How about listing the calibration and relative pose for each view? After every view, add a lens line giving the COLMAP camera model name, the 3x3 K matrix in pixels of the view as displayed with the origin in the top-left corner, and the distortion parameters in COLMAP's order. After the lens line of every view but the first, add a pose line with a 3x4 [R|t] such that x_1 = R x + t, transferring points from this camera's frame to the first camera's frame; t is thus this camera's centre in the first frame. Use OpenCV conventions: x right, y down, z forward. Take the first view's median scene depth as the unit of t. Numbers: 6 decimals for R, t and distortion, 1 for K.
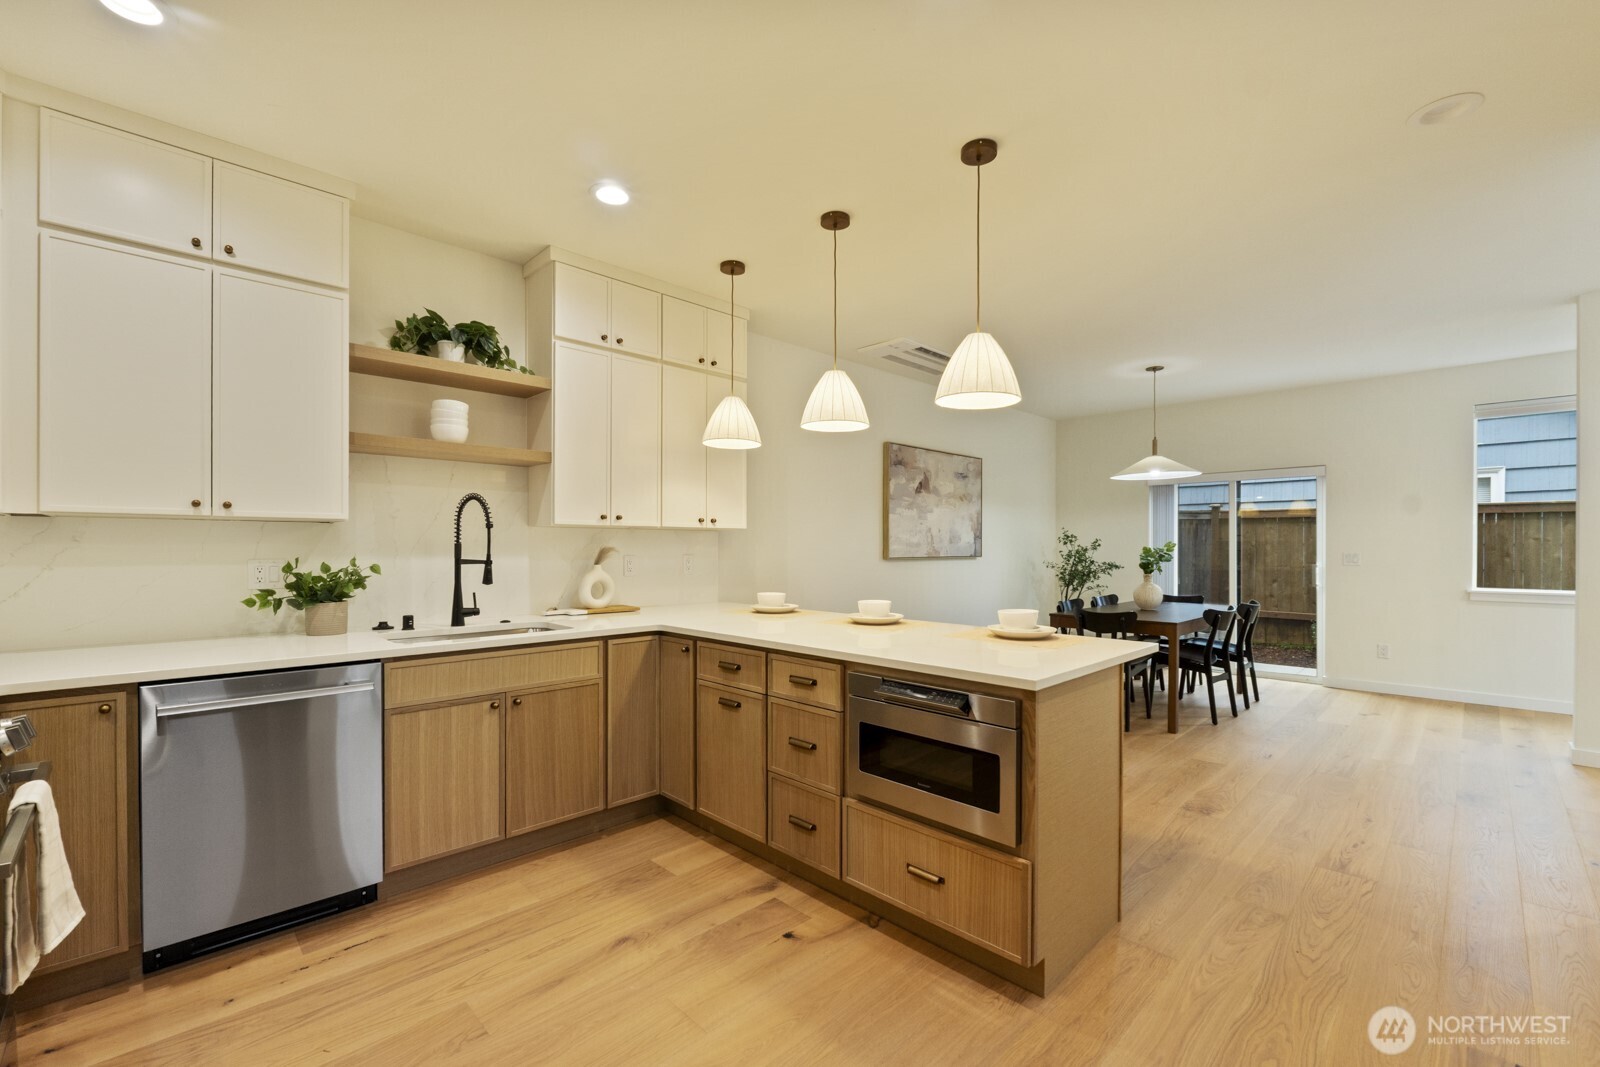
lens RADIAL K [[667.1, 0, 798.1], [0, 667.1, 548.6], [0, 0, 1]] dist [-0.008547, -0.000367]
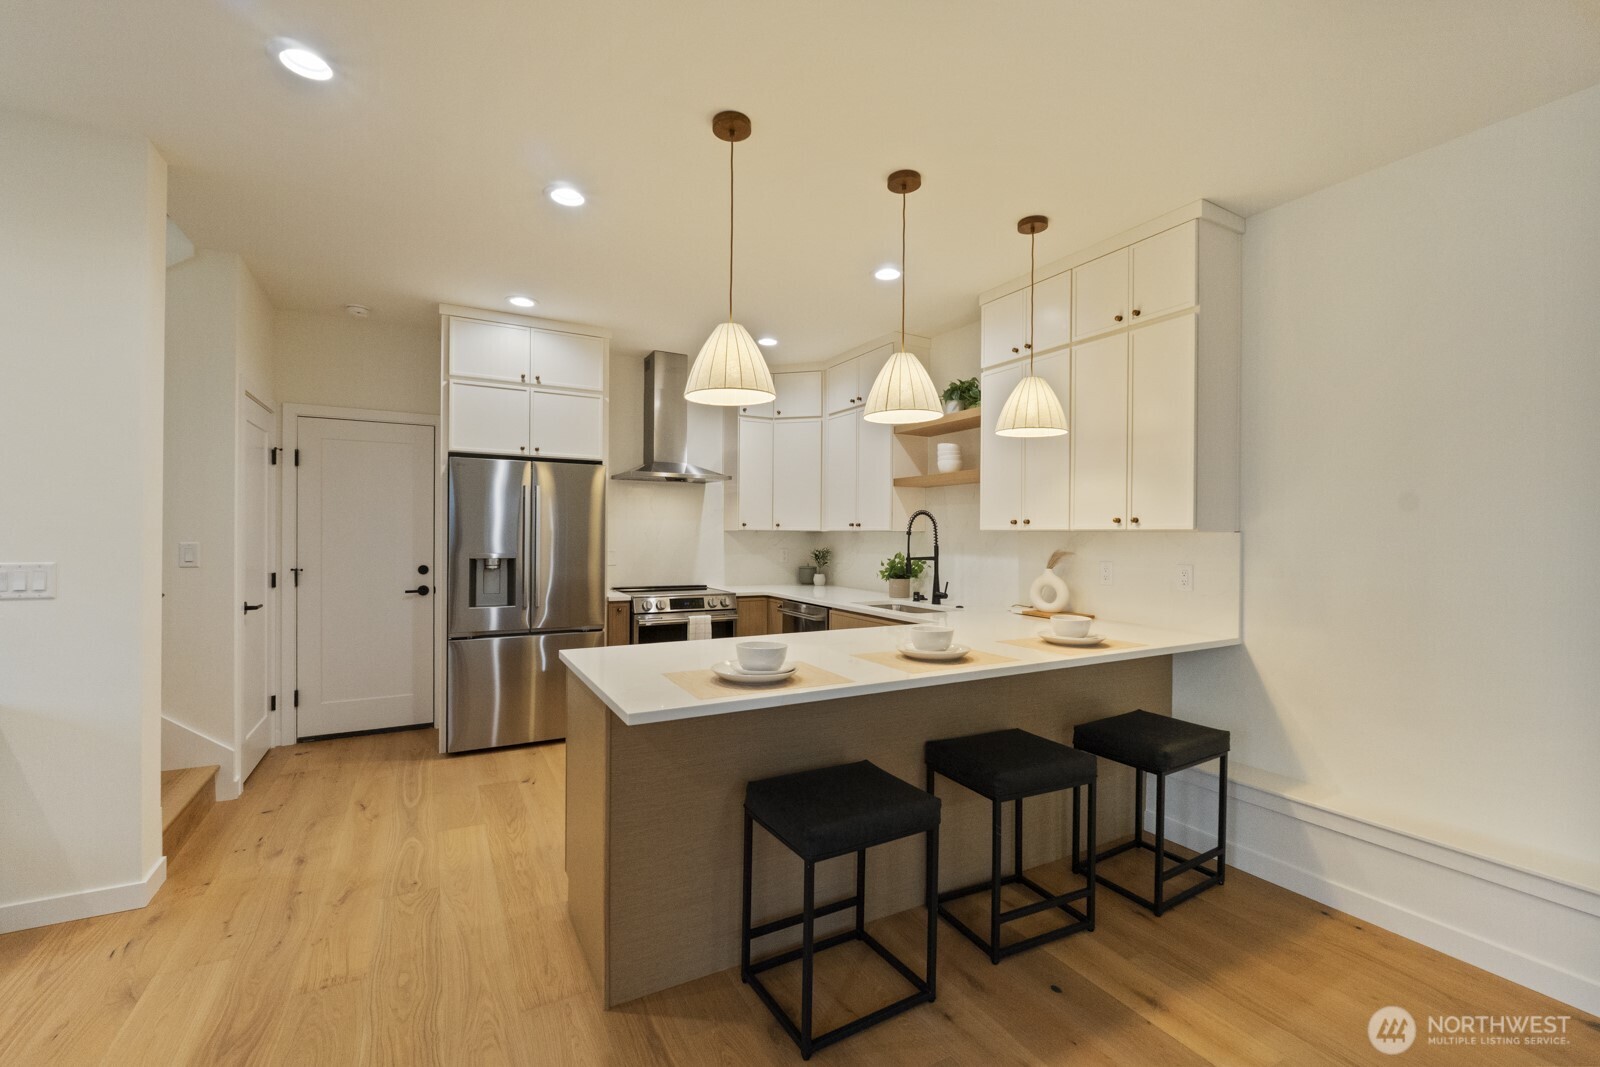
lens RADIAL K [[667.1, 0, 795.1], [0, 667.1, 533.2], [0, 0, 1]] dist [-0.008547, -0.000367]
pose [[-0.260915, -0.003330, -0.965356, 0.839199], [-0.012360, 0.999924, -0.000109, -0.026757], [0.965283, 0.011903, -0.260936, 0.985936]]
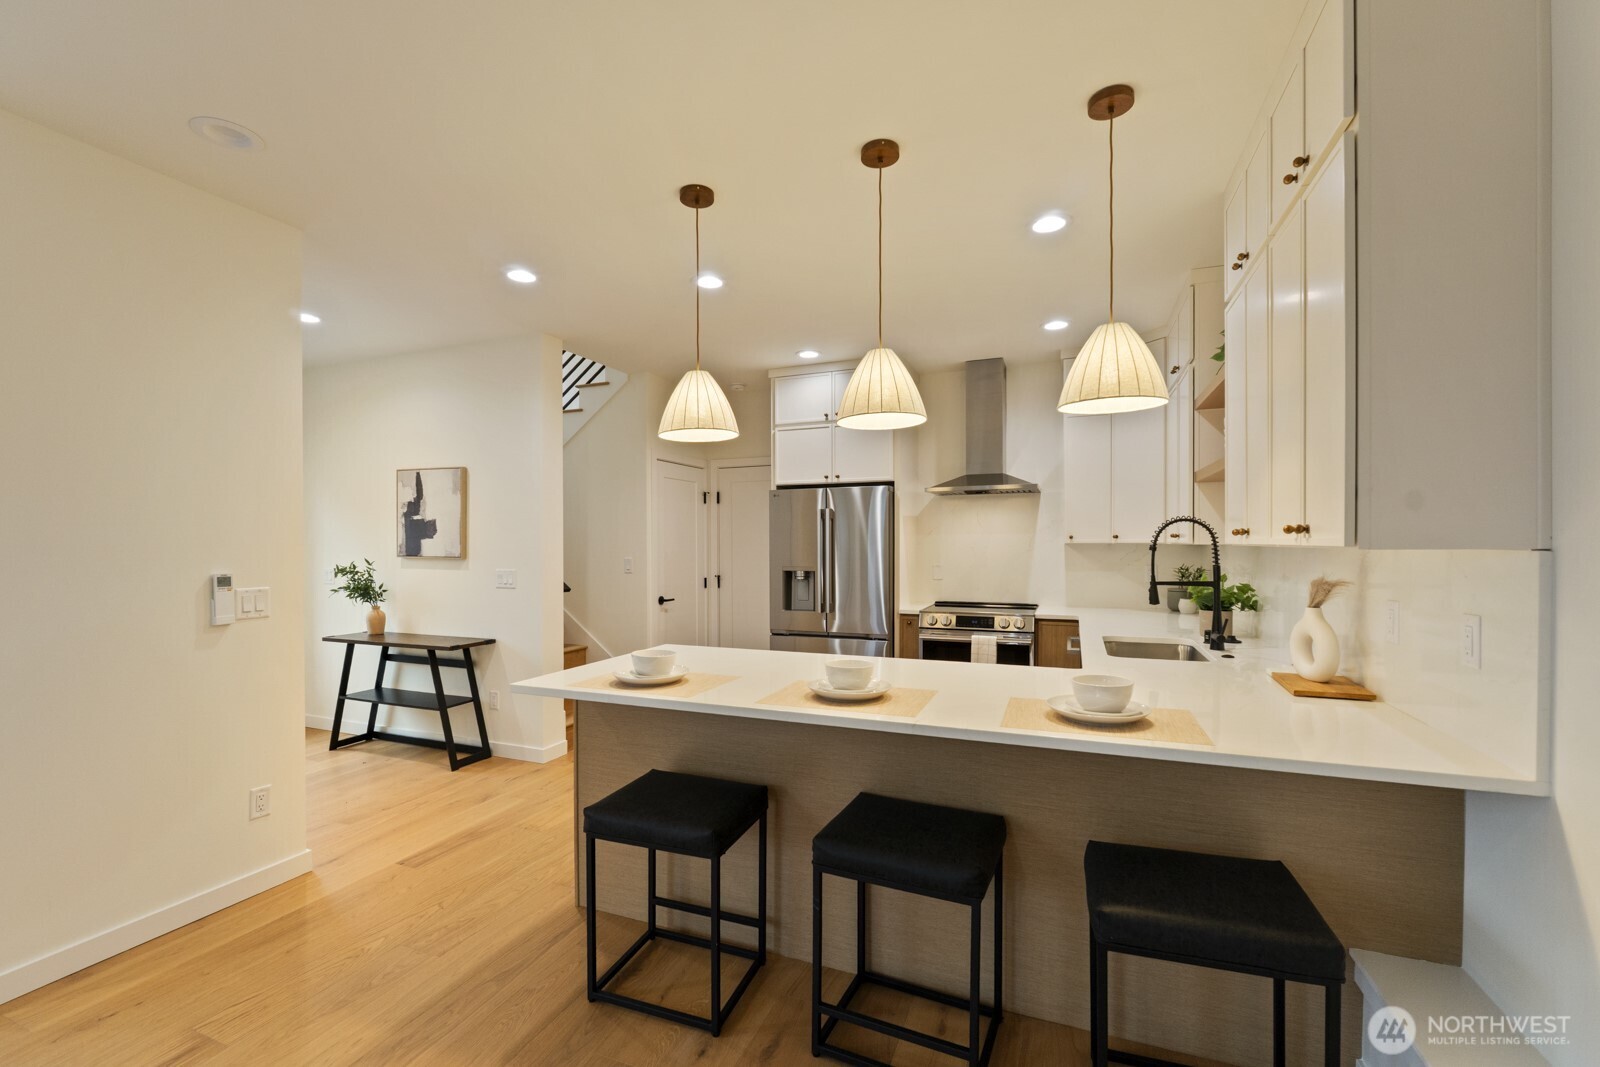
lens RADIAL K [[667.1, 0, 779.2], [0, 667.1, 551.4], [0, 0, 1]] dist [-0.008547, -0.000367]
pose [[-0.914924, 0.010483, -0.403491, 0.425029], [0.004521, 0.999866, 0.015728, -0.042151], [0.403602, 0.012566, -0.914849, 1.486613]]
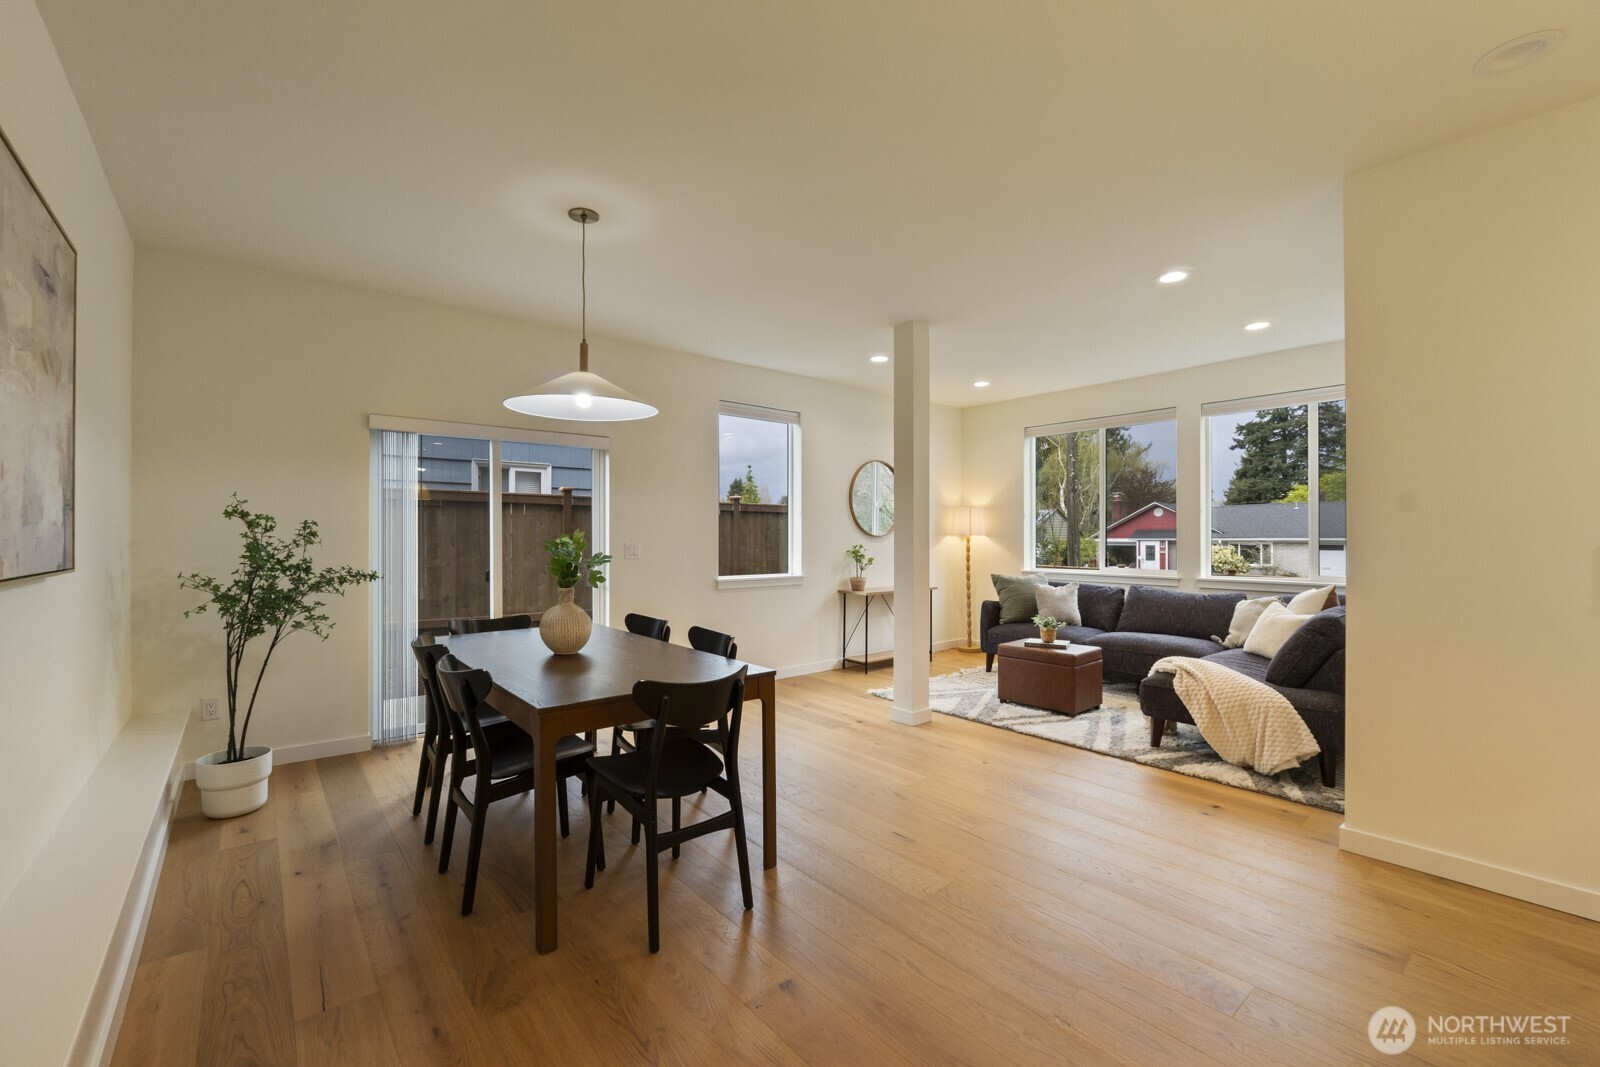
lens RADIAL K [[667.1, 0, 791.6], [0, 667.1, 535.0], [0, 0, 1]] dist [-0.008547, -0.000367]
pose [[0.085017, 0.001149, 0.996379, 0.004420], [0.002759, 0.999995, -0.001389, -0.006137], [-0.996376, 0.002867, 0.085013, 1.285038]]
